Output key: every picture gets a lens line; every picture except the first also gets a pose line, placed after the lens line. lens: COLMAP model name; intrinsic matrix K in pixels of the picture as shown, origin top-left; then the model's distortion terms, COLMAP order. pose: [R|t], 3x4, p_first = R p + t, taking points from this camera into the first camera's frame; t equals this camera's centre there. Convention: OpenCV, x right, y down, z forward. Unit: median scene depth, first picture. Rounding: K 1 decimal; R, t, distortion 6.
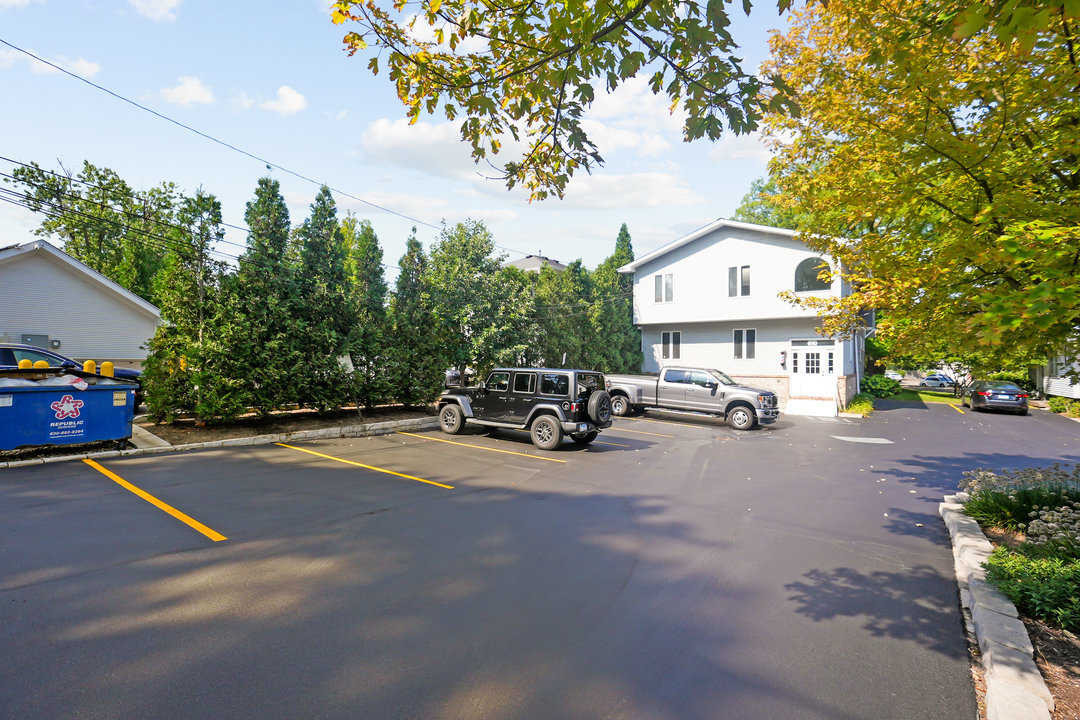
lens RADIAL K [[487.8, 0, 540.0], [0, 487.8, 360.0], [0, 0, 1]] dist [0.002896, 0.000337]
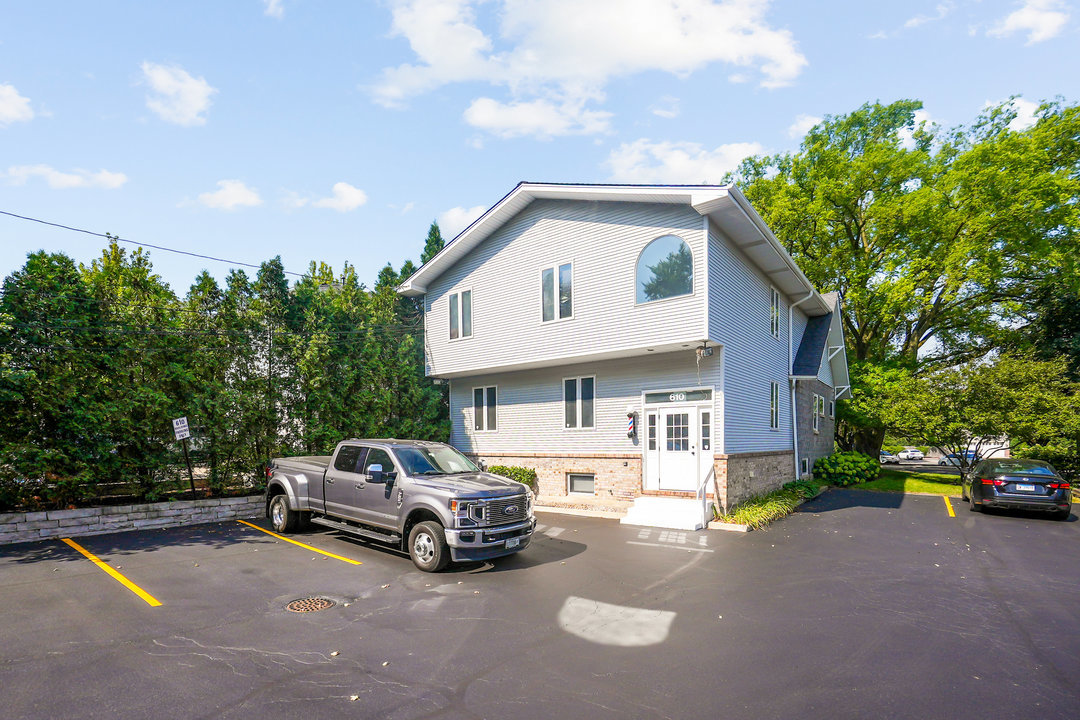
lens RADIAL K [[487.0, 0, 536.3], [0, 487.0, 458.6], [0, 0, 1]] dist [-0.003997, -0.000225]
pose [[0.998762, -0.009336, -0.048861, 0.432913], [0.011007, 0.999360, 0.034050, 0.016328], [0.048512, -0.034546, 0.998225, 0.436678]]
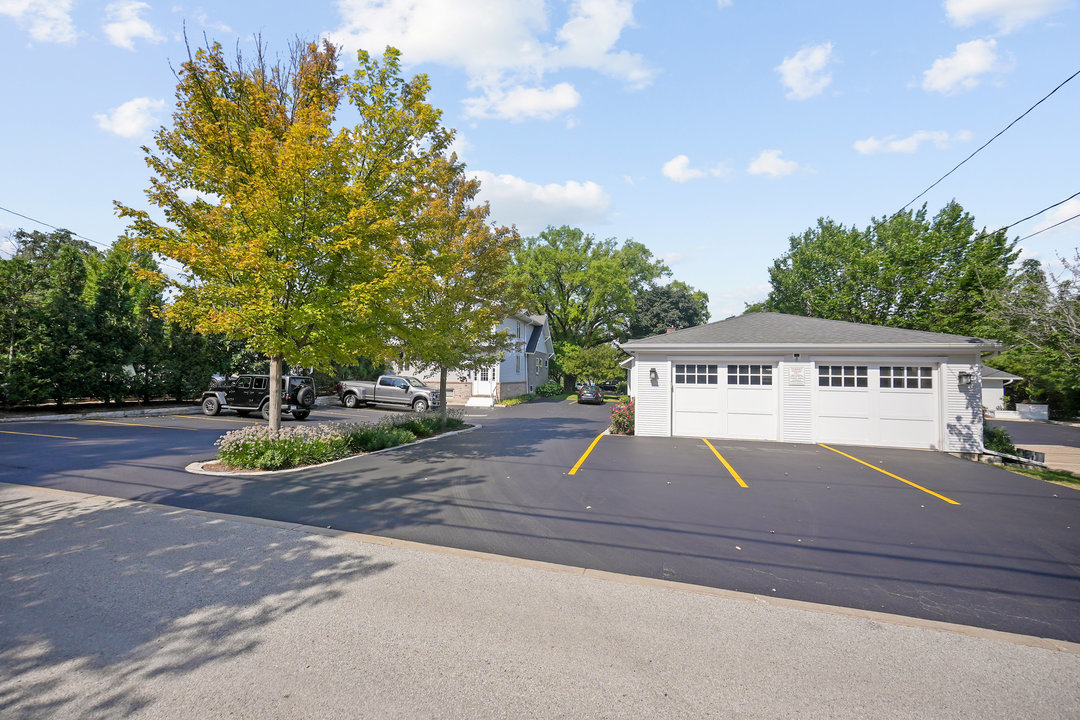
lens RADIAL K [[448.2, 0, 526.4], [0, 448.2, 359.3], [0, 0, 1]] dist [0.000420, 0.000264]
pose [[0.932537, 0.024099, 0.360270, 0.153495], [-0.014133, 0.999442, -0.030272, -0.001198], [-0.360798, 0.023138, 0.932357, -0.457240]]
